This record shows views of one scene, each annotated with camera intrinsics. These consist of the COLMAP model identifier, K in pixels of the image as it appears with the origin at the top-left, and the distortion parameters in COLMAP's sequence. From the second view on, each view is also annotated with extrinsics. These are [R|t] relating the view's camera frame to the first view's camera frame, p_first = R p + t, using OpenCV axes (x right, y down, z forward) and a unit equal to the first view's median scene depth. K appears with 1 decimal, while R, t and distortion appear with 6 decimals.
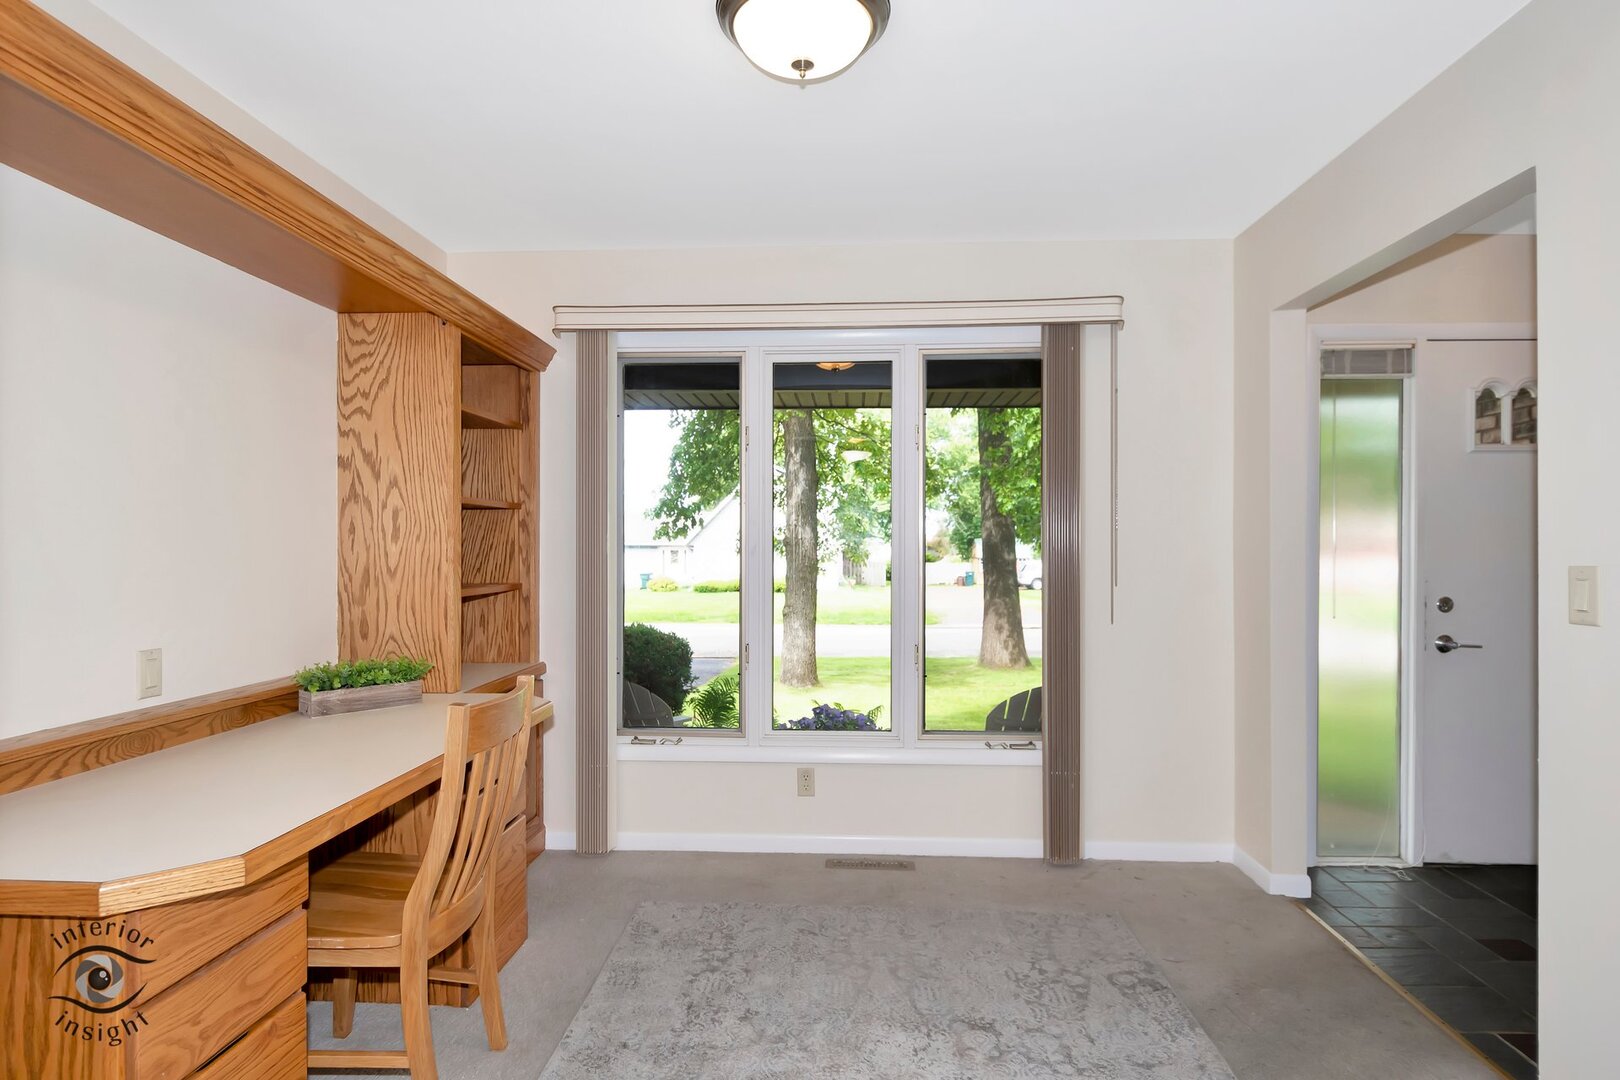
lens RADIAL K [[857.9, 0, 810.0], [0, 857.9, 540.0], [0, 0, 1]] dist [-0.001283, -0.001364]
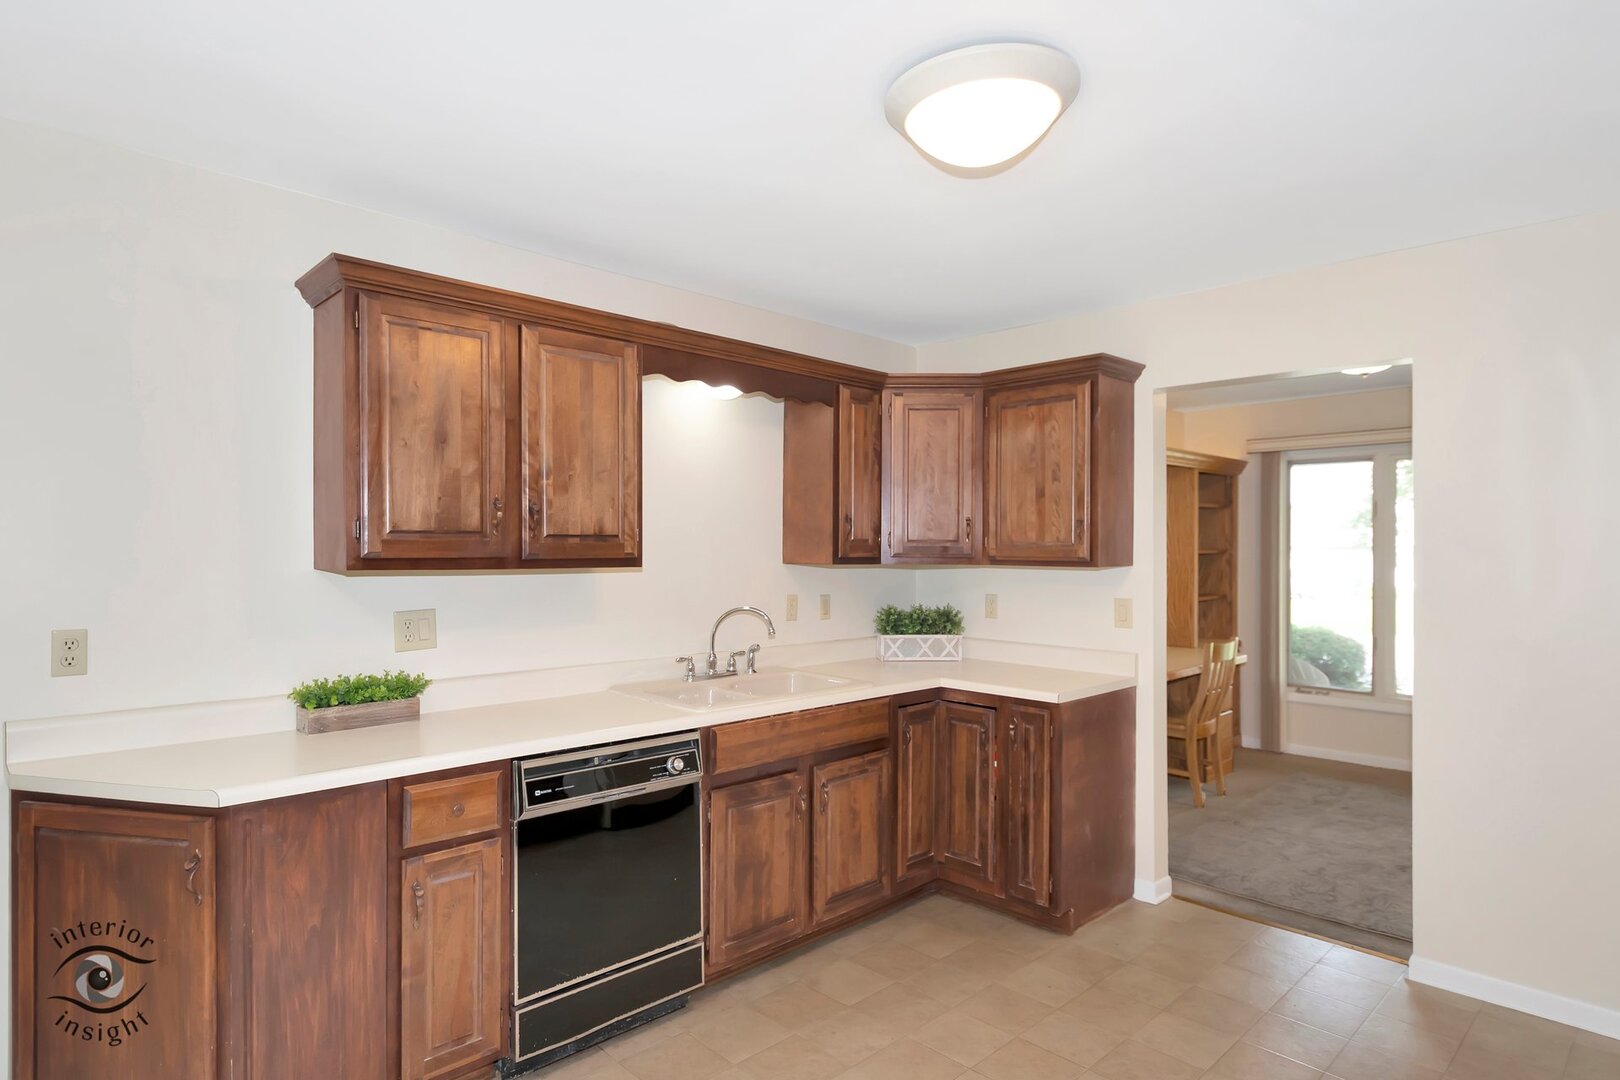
lens RADIAL K [[901.4, 0, 810.0], [0, 901.4, 540.0], [0, 0, 1]] dist [0.016970, -0.000596]
pose [[0.738870, 0.001436, -0.673846, 0.295209], [0.002321, 0.999986, 0.004676, -0.074986], [0.673844, -0.005019, 0.738857, -0.990445]]
